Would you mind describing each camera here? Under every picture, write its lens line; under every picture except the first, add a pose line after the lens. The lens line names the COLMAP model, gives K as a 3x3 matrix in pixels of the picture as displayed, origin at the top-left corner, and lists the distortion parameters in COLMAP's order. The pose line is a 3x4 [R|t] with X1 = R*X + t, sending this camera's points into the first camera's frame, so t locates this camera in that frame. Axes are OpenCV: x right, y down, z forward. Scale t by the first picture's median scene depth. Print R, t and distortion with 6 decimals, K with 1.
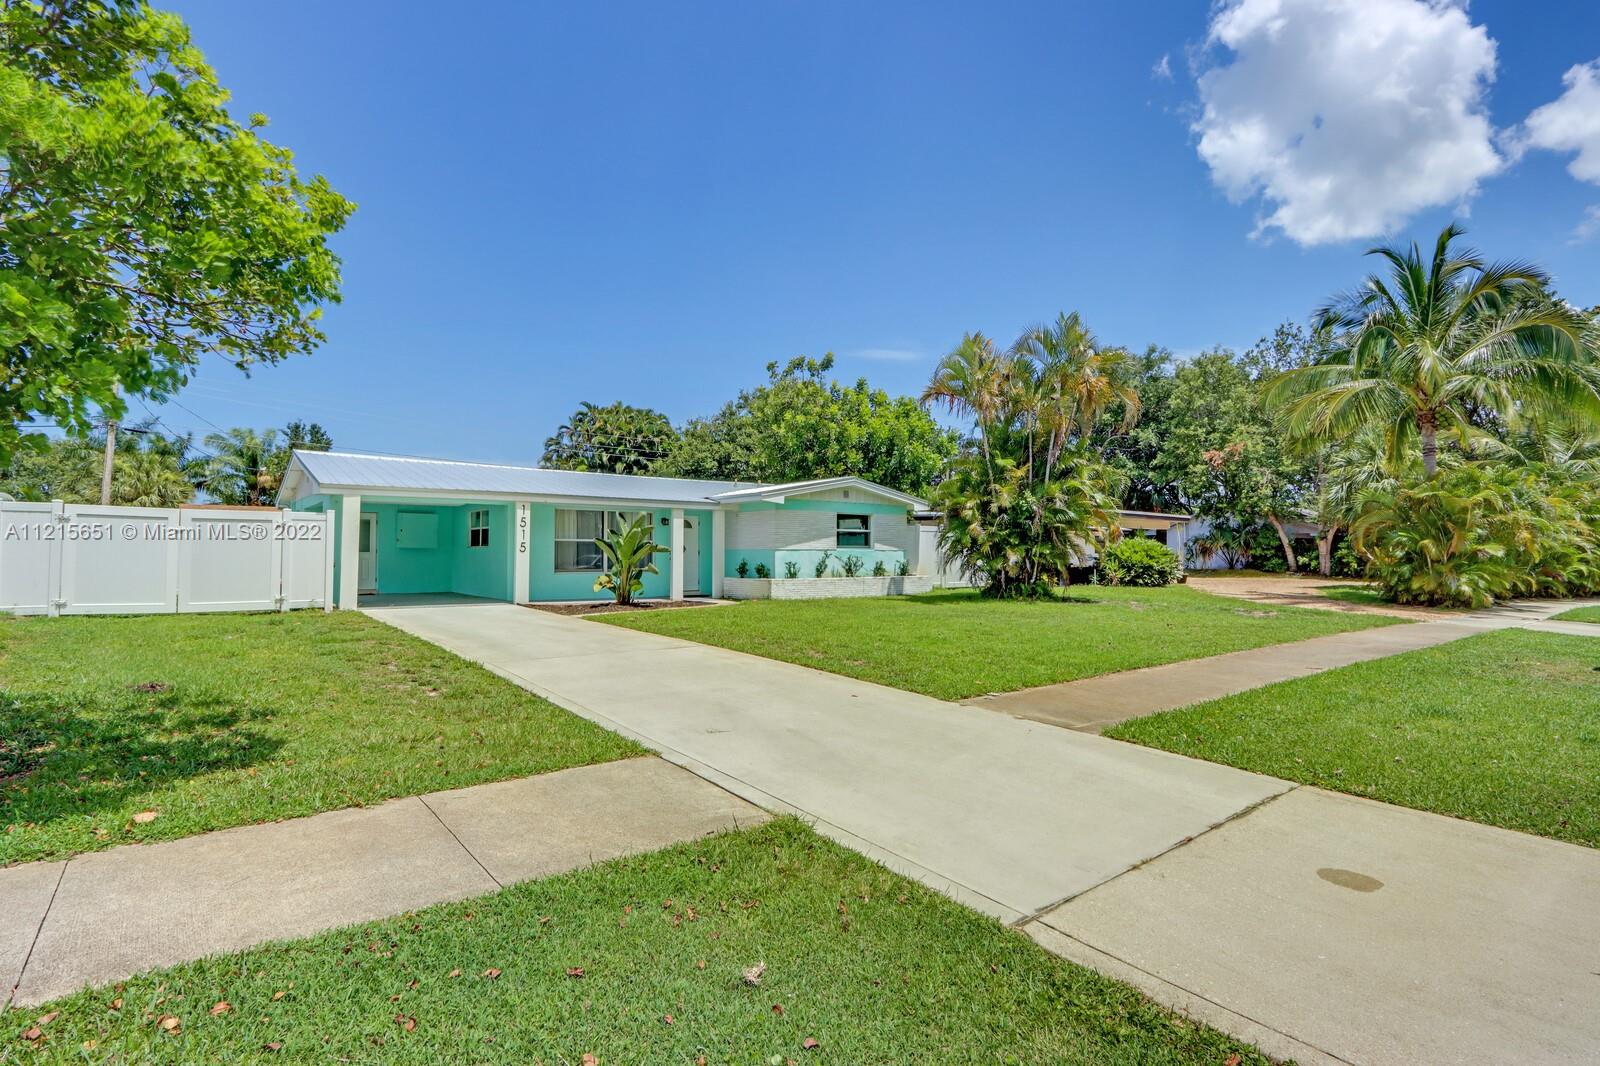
lens RADIAL K [[788.4, 0, 800.0], [0, 788.4, 533.0], [0, 0, 1]] dist [-0.000220, -0.000019]
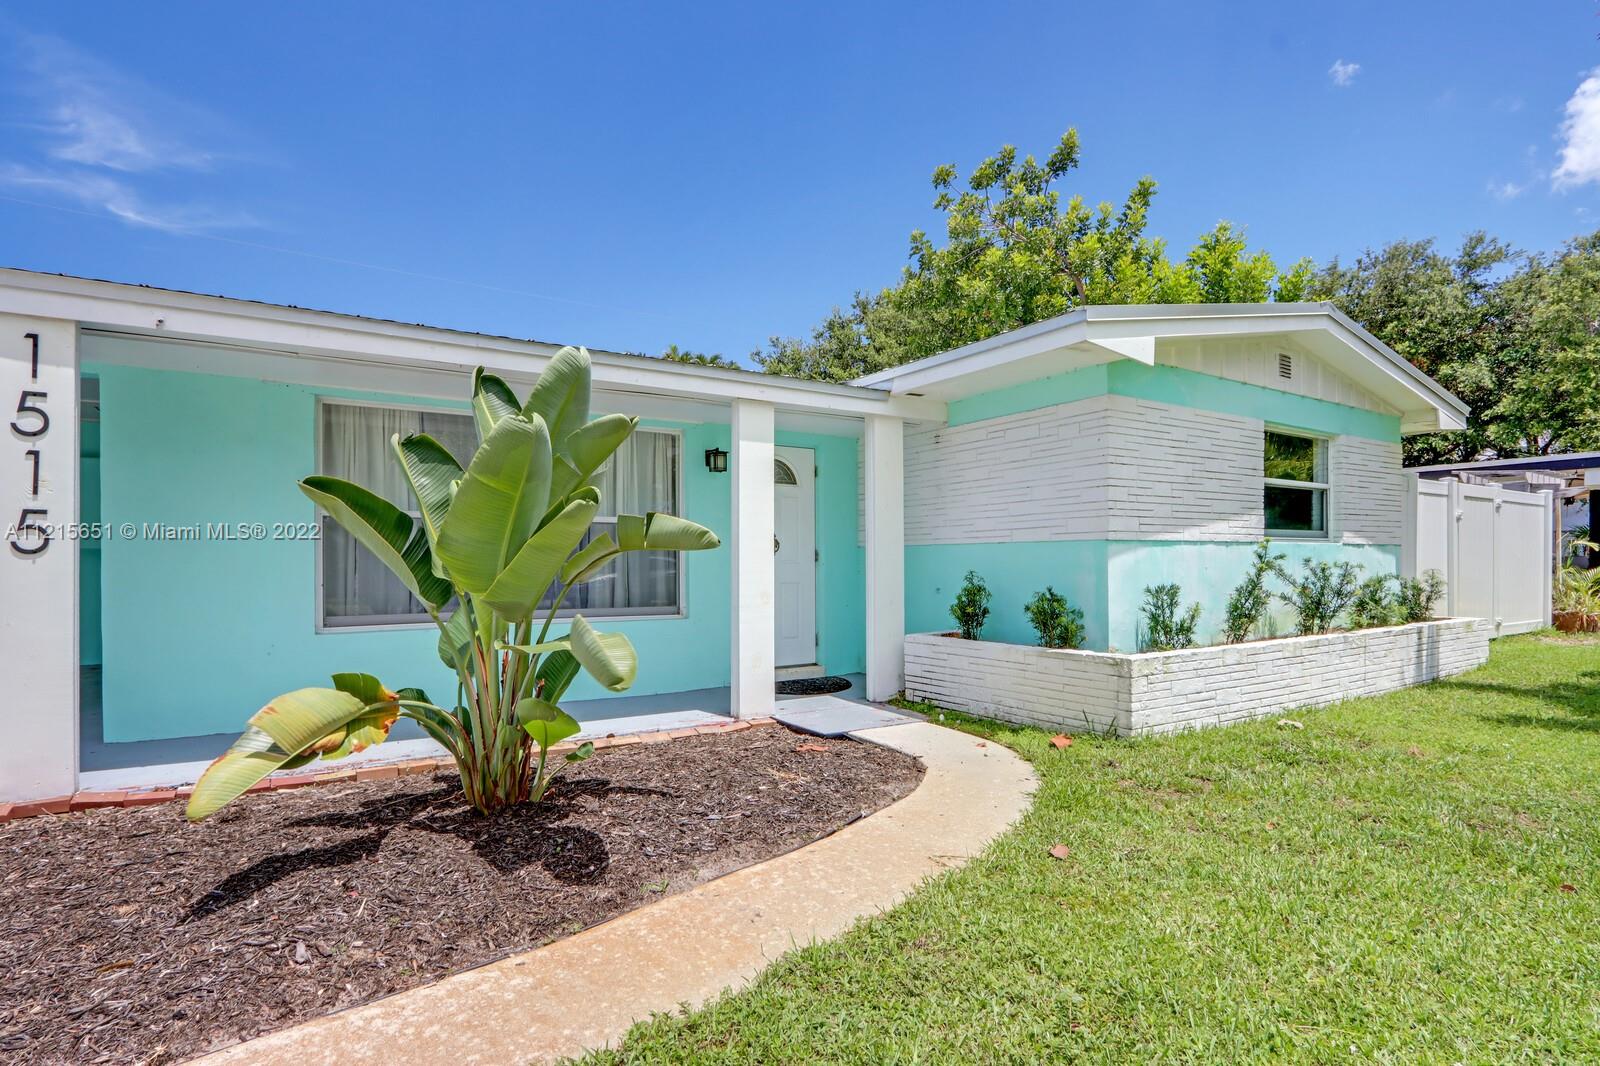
lens RADIAL K [[759.1, 0, 794.0], [0, 759.1, 555.3], [0, 0, 1]] dist [-0.009080, 0.000653]
pose [[0.994467, -0.005581, -0.104900, -0.107531], [0.008017, 0.999708, 0.022806, 0.017619], [0.104742, -0.023521, 0.994221, 0.693885]]
